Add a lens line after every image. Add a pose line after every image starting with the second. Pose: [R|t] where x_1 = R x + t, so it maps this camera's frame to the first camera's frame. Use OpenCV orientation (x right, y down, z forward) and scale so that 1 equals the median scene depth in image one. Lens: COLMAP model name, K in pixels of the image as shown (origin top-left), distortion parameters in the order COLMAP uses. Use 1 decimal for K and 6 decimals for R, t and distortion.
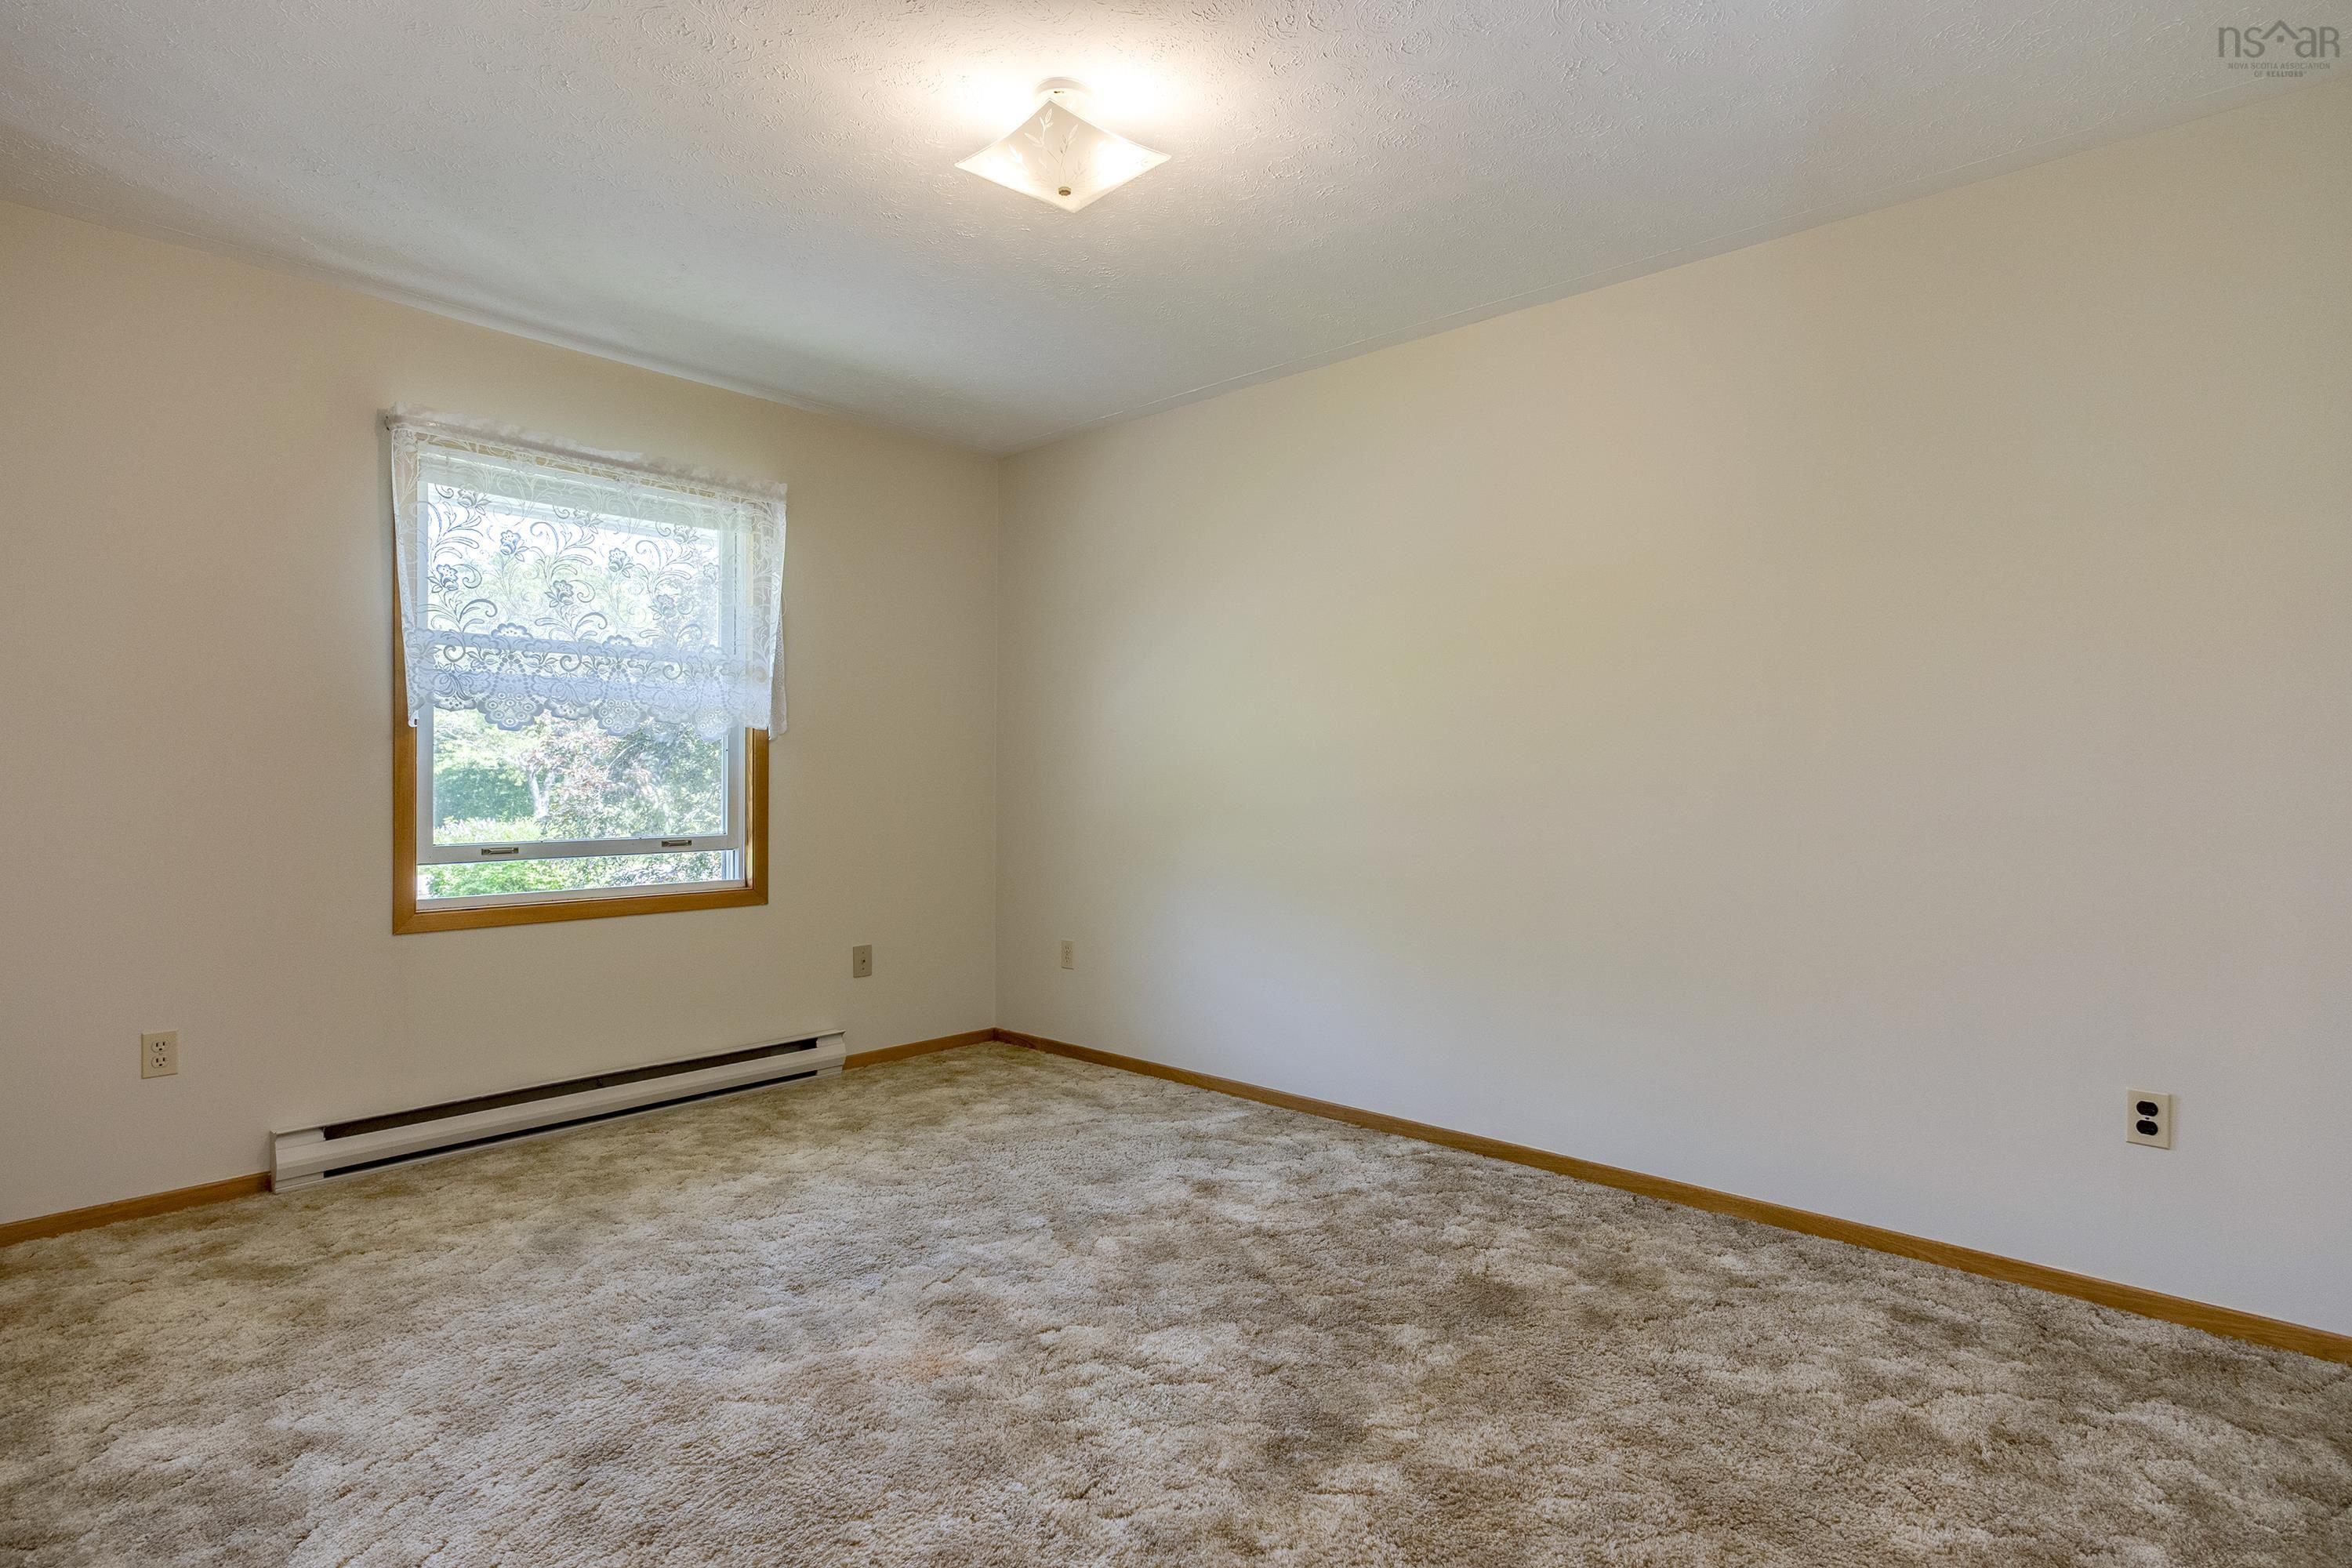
lens RADIAL K [[1214.1, 0, 1177.2], [0, 1214.1, 763.8], [0, 0, 1]] dist [0.002624, 0.000325]
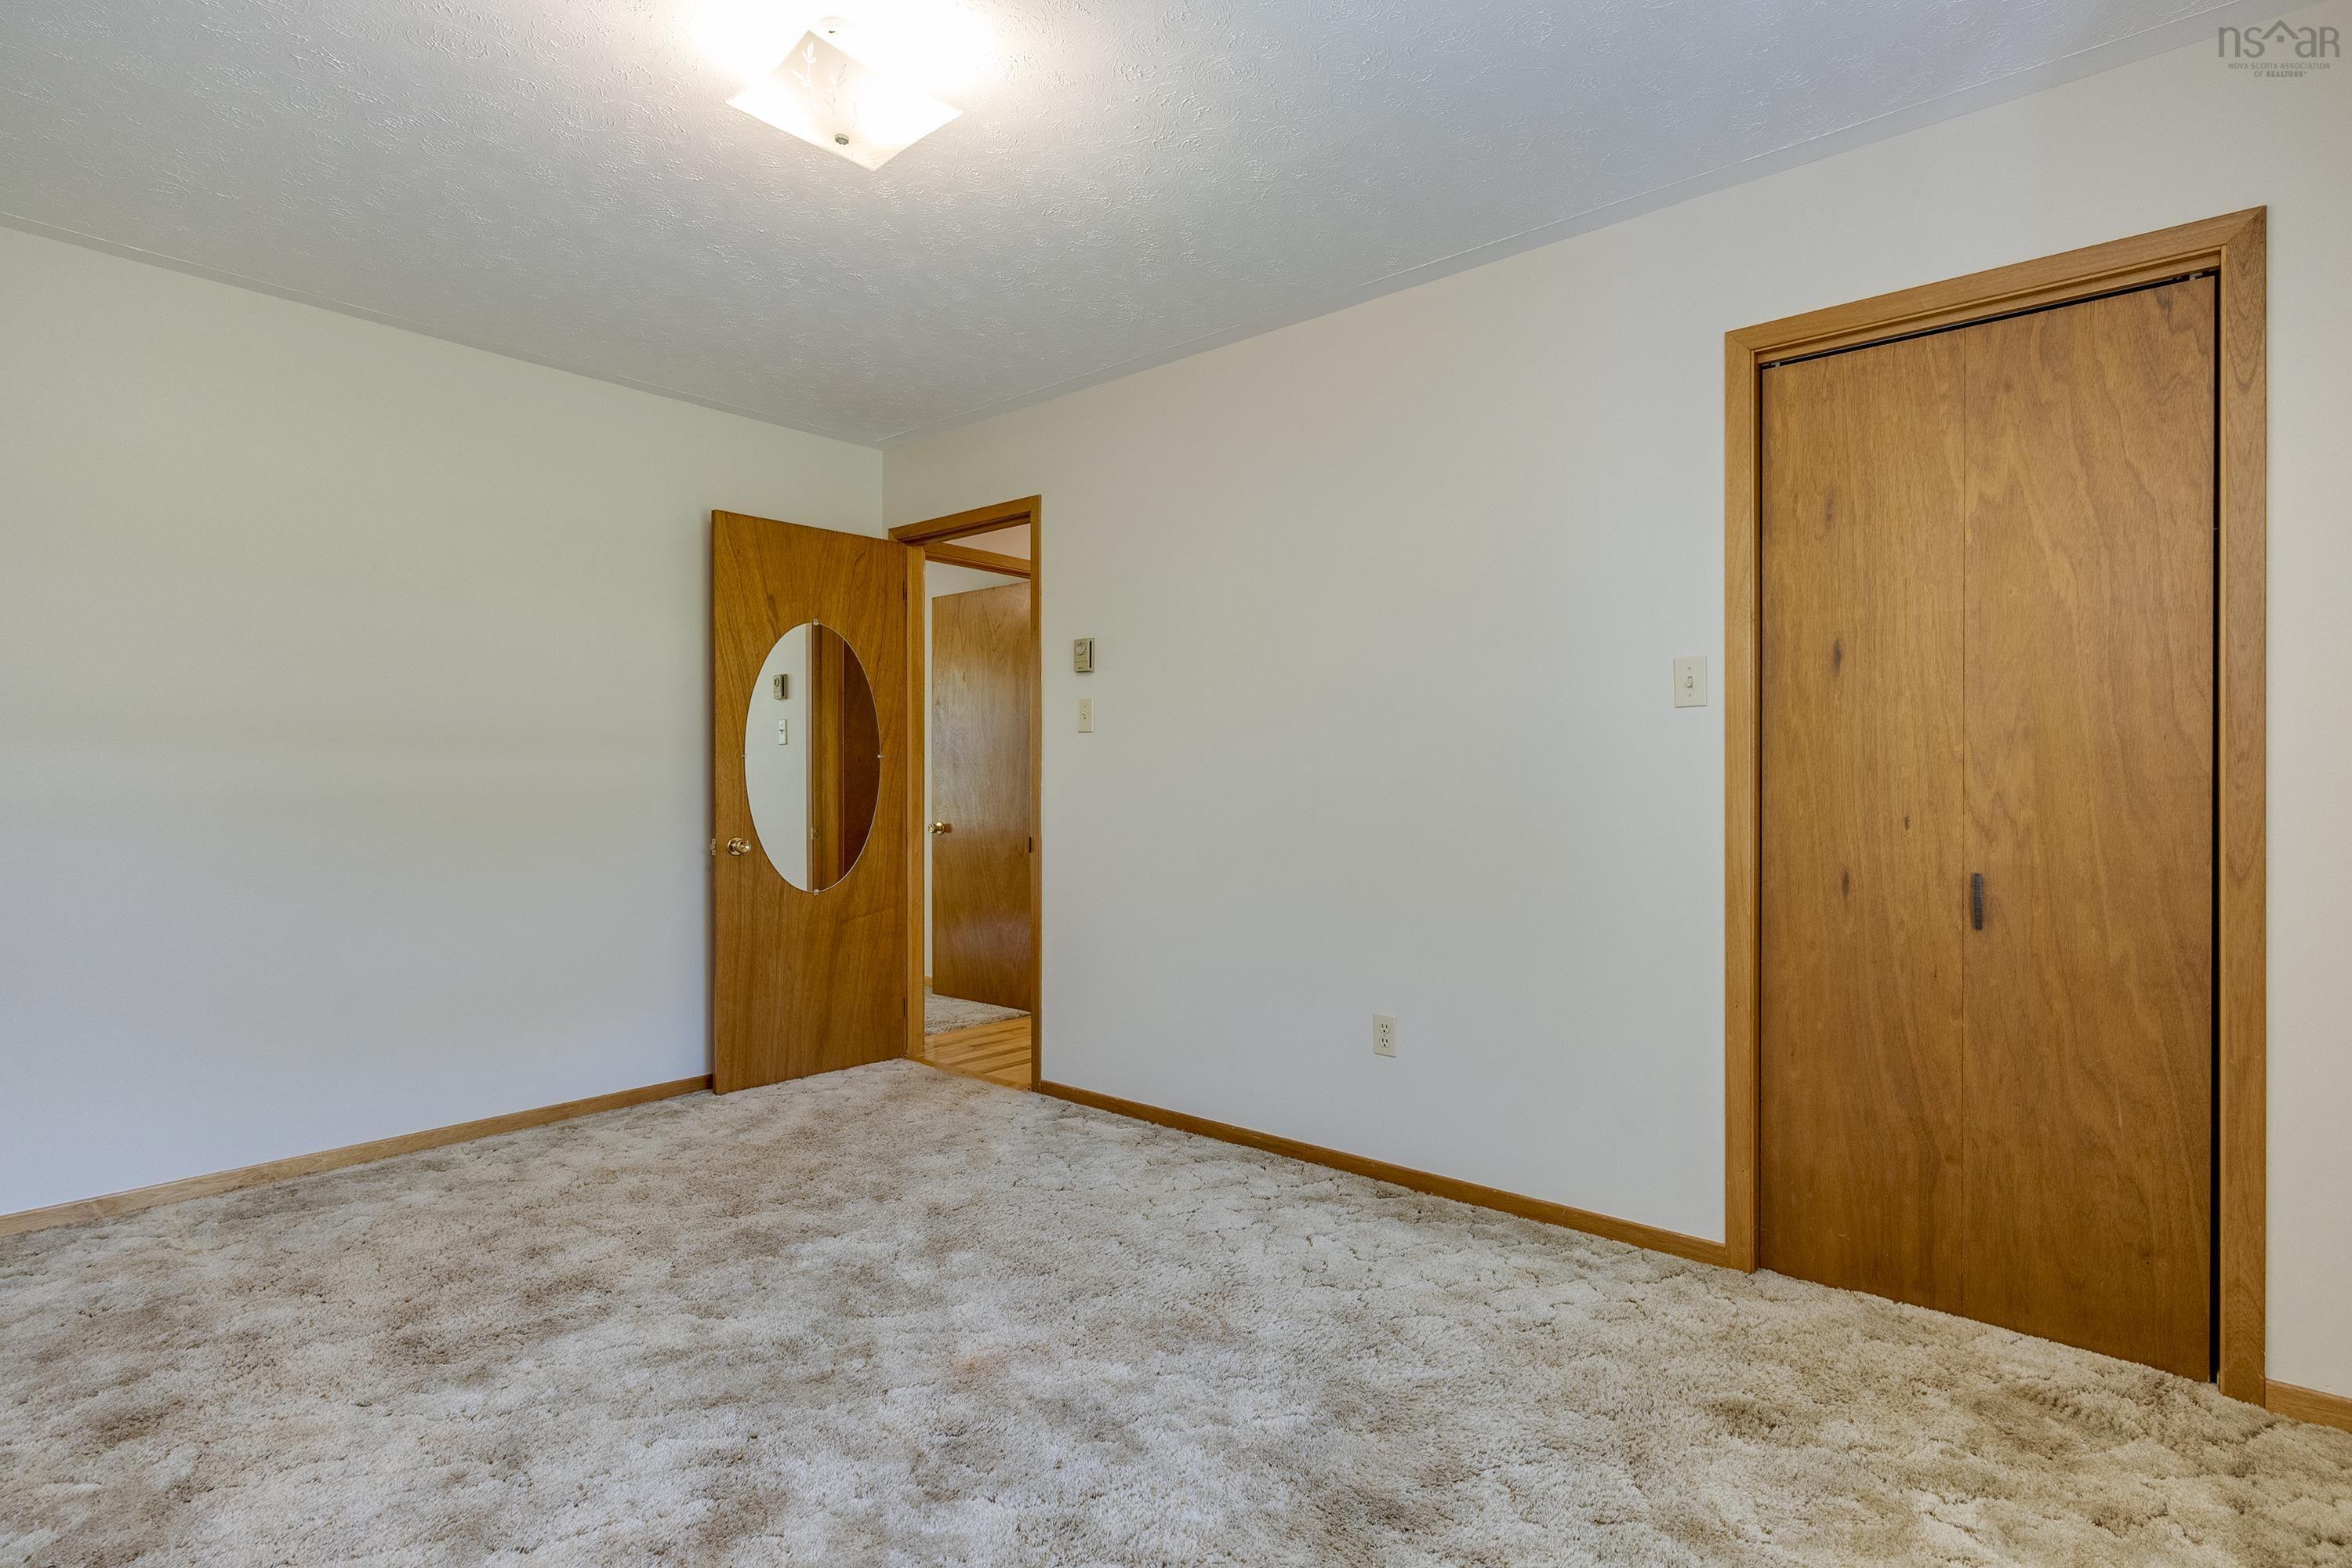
lens RADIAL K [[1163.4, 0, 1175.4], [0, 1163.4, 780.8], [0, 0, 1]] dist [0.005199, 0.000720]
pose [[-0.999827, -0.011539, -0.014578, -0.211867], [-0.011438, 0.999910, -0.006969, 0.014431], [0.014657, -0.006801, -0.999869, 1.207768]]
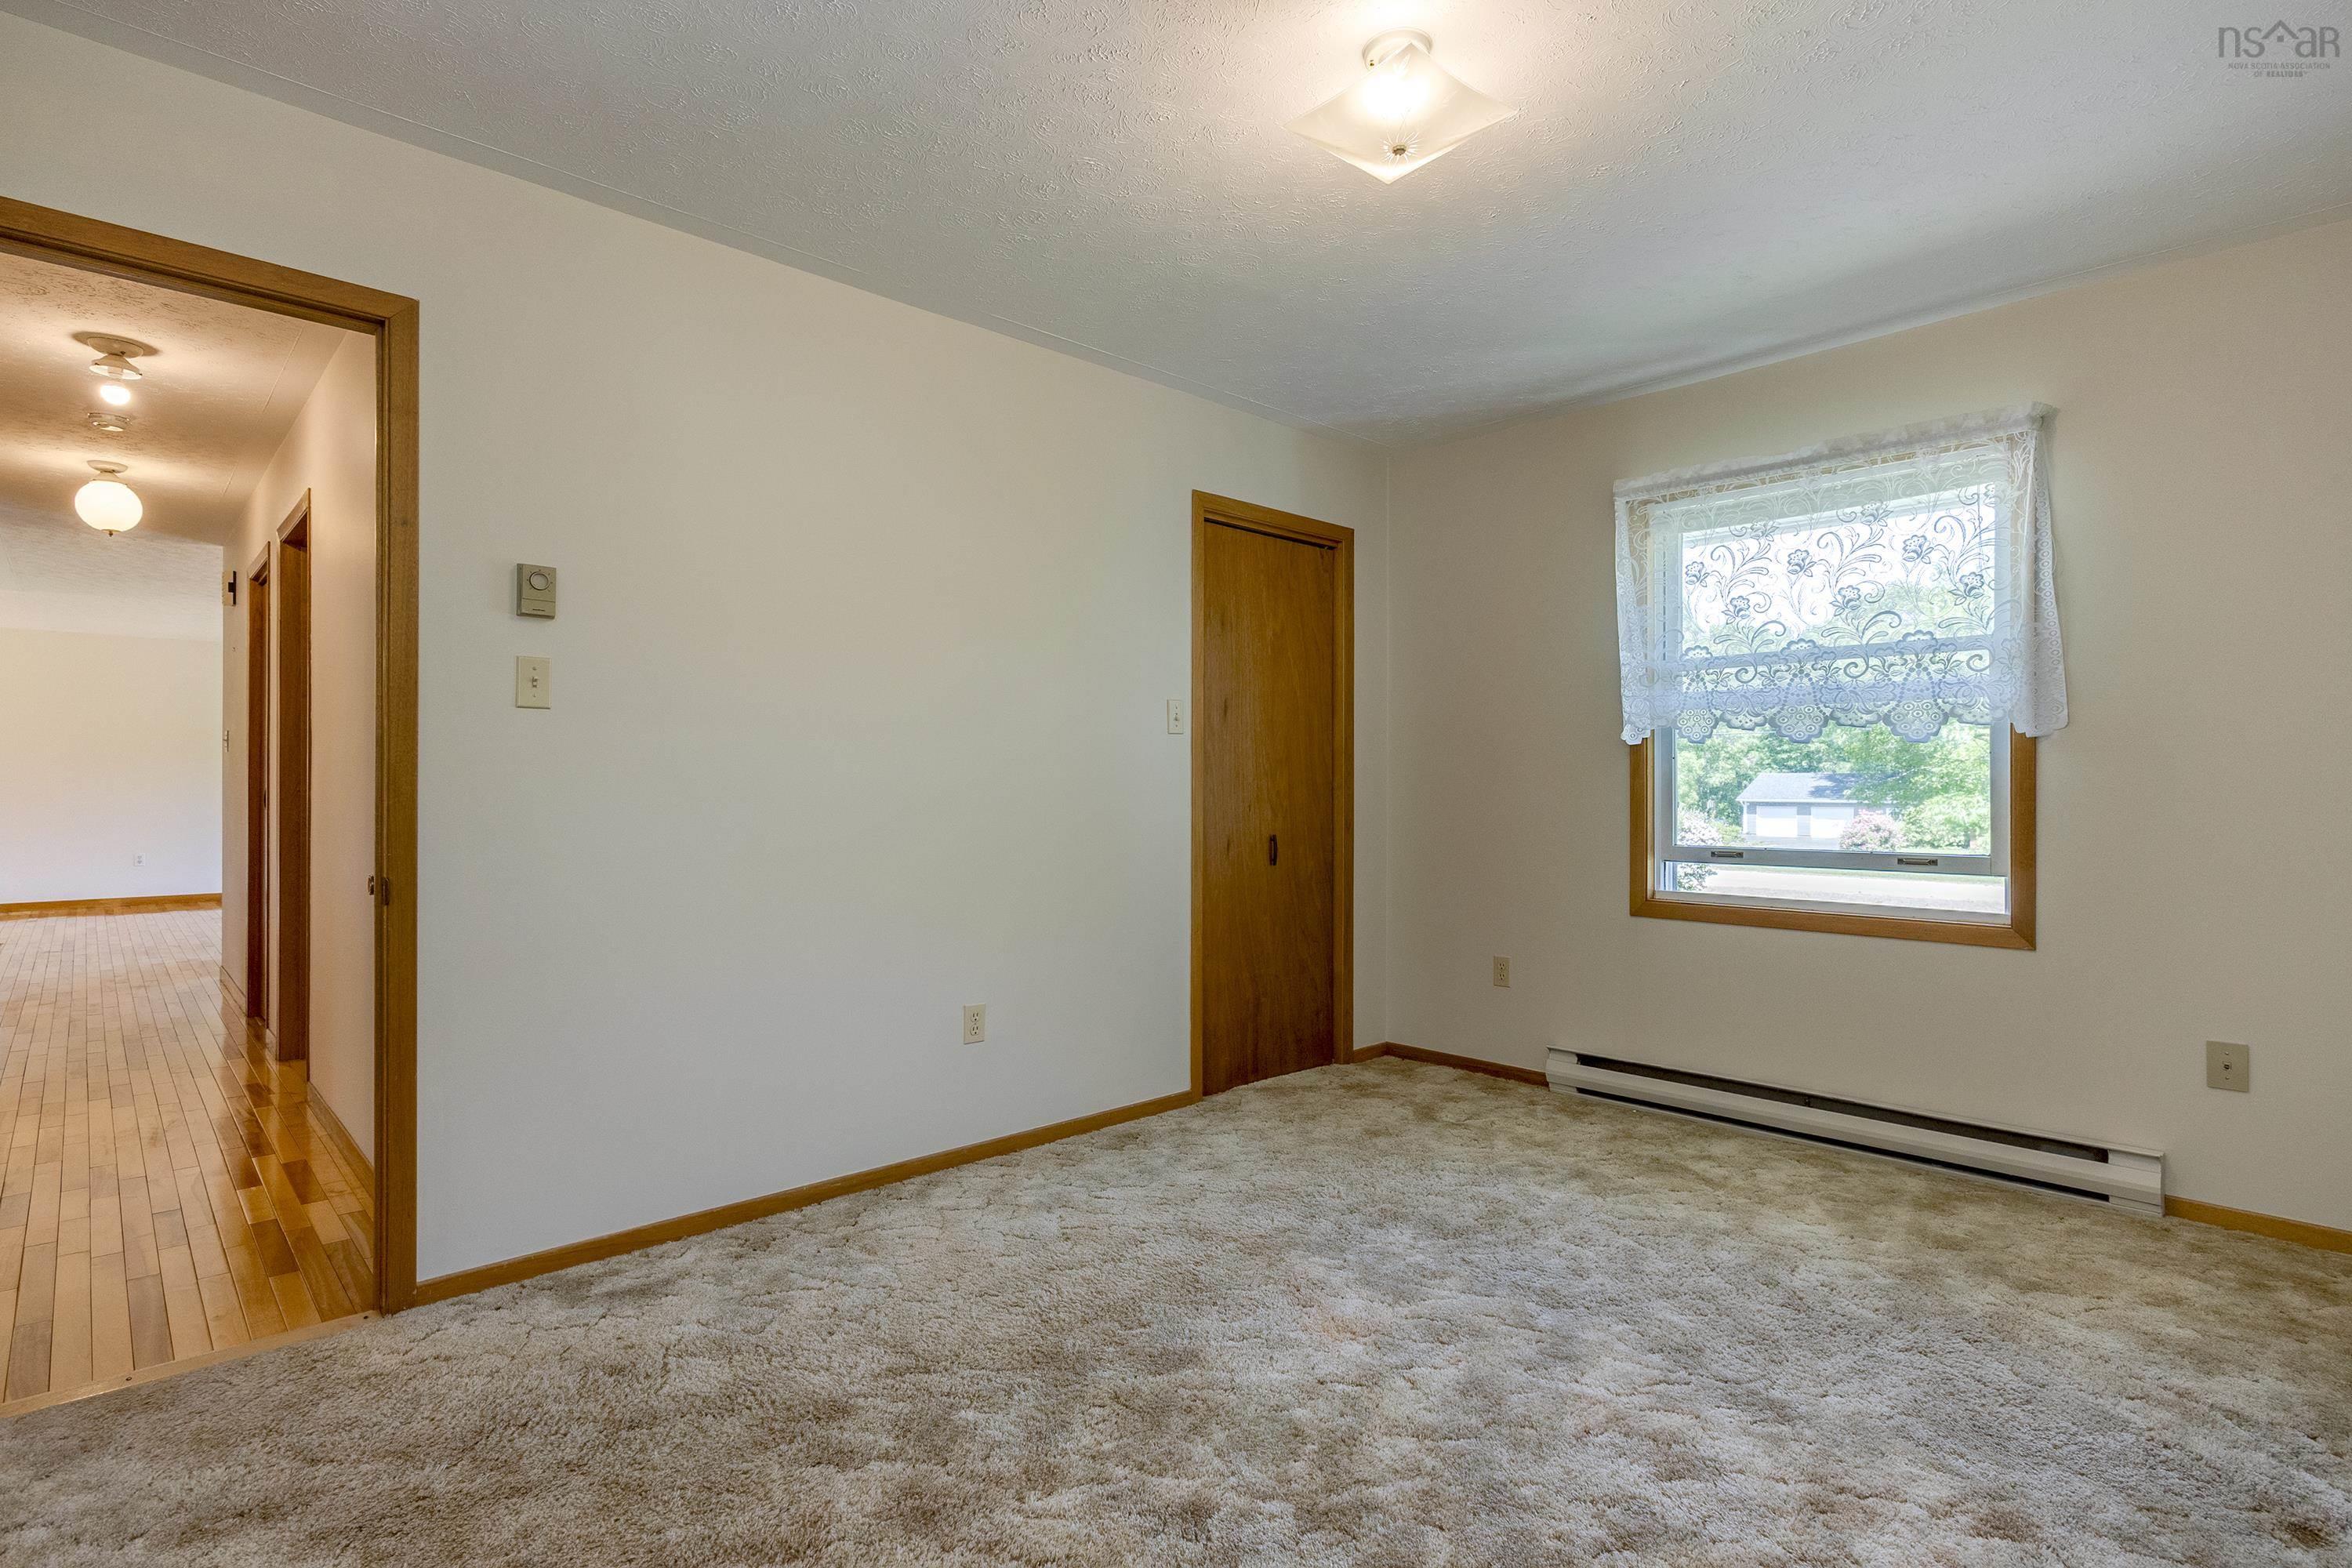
lens RADIAL K [[1163.4, 0, 1175.4], [0, 1163.4, 780.8], [0, 0, 1]] dist [0.005199, 0.000720]
pose [[-0.094702, -0.014400, -0.995402, 0.509683], [0.003528, 0.999884, -0.014801, 0.018903], [0.995499, -0.004913, -0.094640, 0.595201]]
